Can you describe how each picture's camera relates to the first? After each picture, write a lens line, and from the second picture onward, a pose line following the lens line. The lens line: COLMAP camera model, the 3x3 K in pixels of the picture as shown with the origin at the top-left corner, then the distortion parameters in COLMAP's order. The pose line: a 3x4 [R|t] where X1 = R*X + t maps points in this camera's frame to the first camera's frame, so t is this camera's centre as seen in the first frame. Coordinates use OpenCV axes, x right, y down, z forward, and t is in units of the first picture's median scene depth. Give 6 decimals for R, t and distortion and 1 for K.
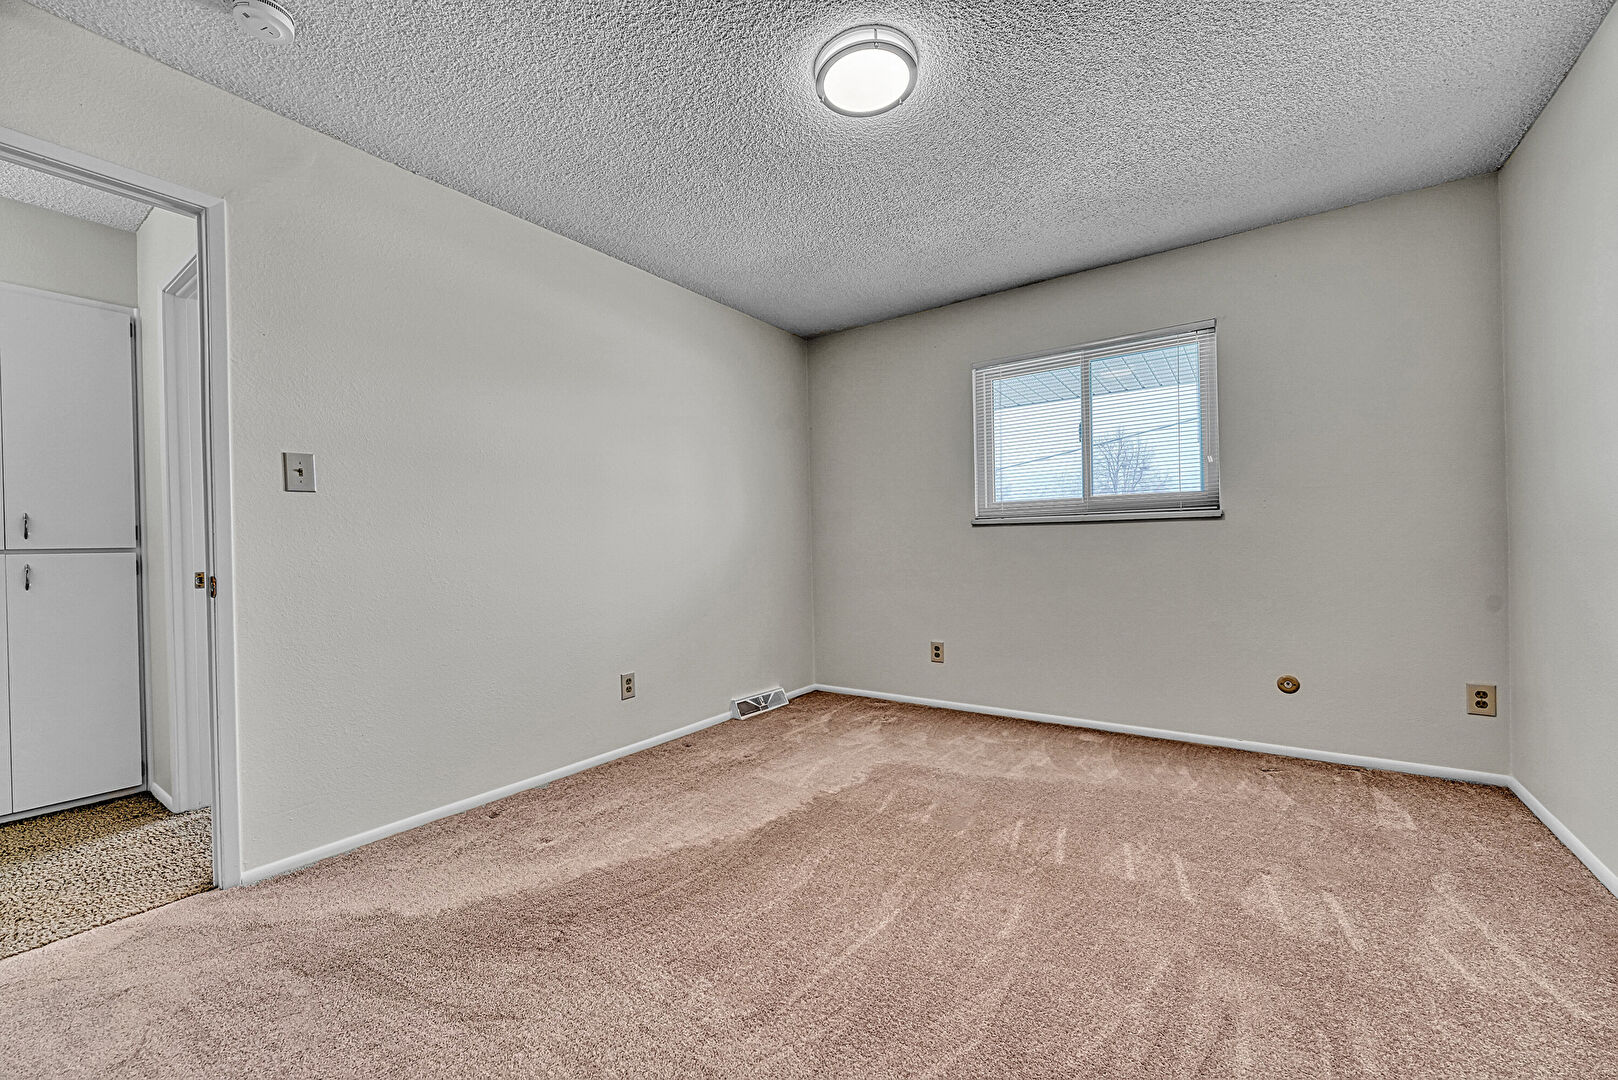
lens RADIAL K [[647.6, 0, 803.7], [0, 647.6, 555.2], [0, 0, 1]] dist [-0.000428, 0.000078]
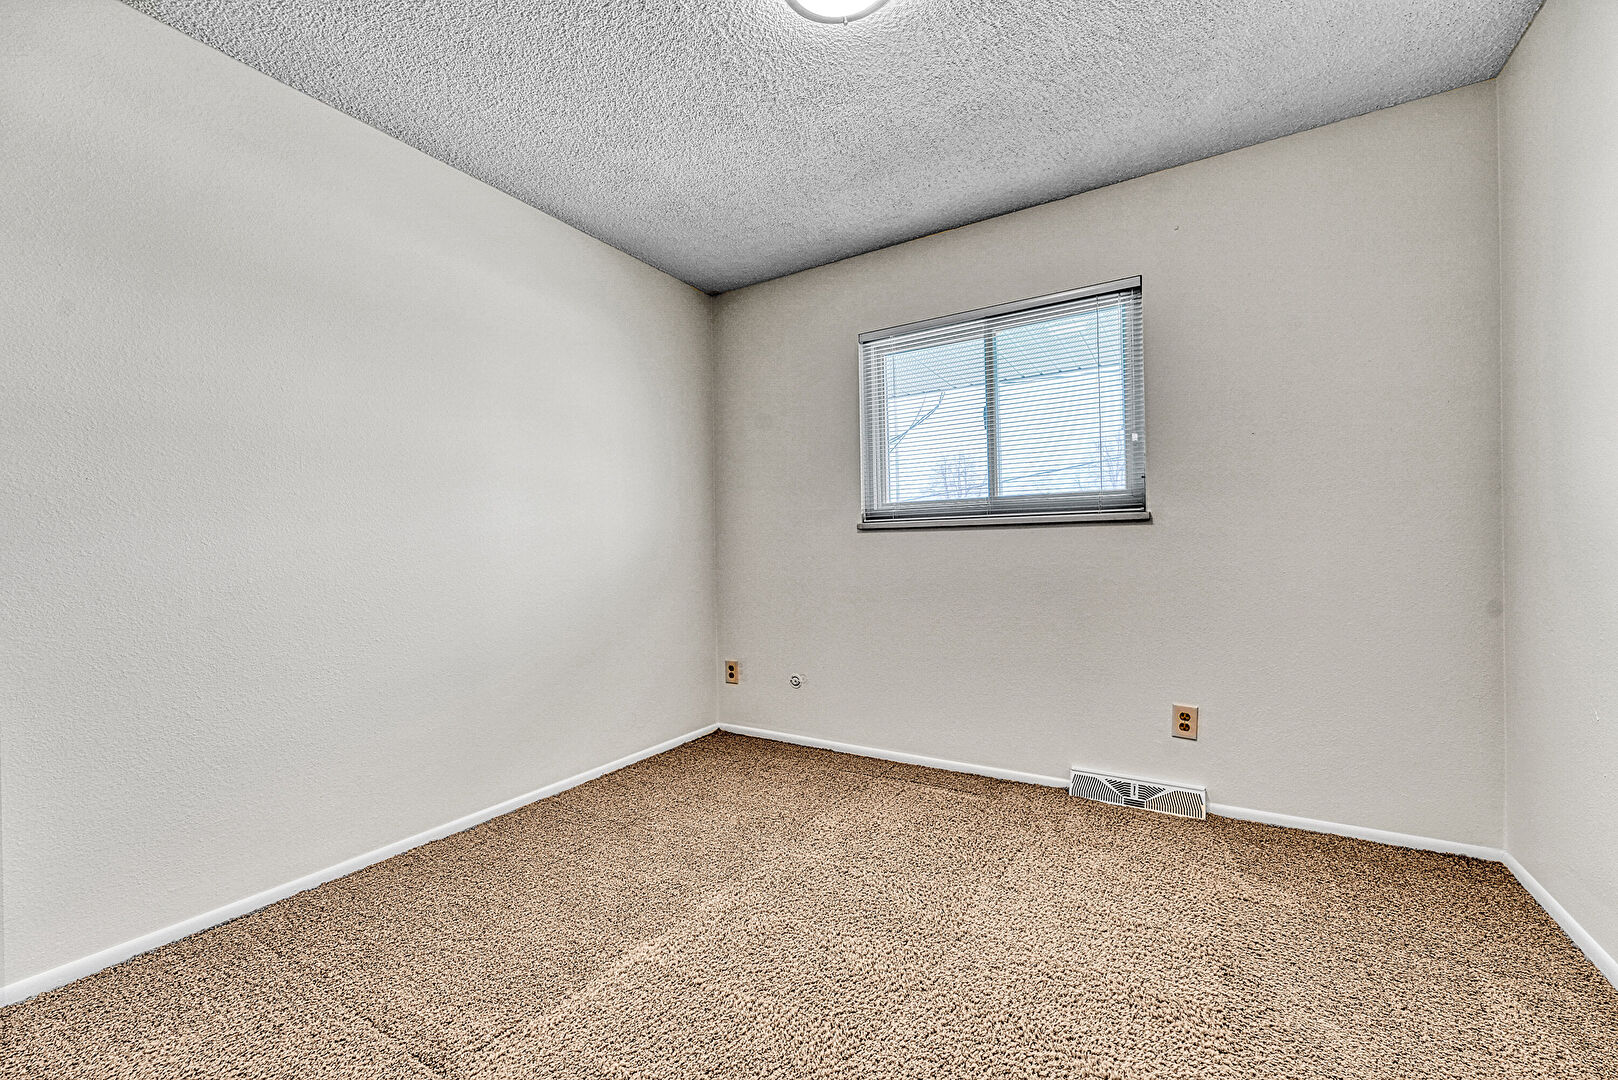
lens RADIAL K [[647.6, 0, 778.7], [0, 647.6, 561.6], [0, 0, 1]] dist [-0.000428, 0.000078]
pose [[0.998370, 0.013190, 0.055523, 0.125130], [-0.012171, 0.999752, -0.018653, 0.012966], [-0.055755, 0.017947, 0.998283, 0.196468]]
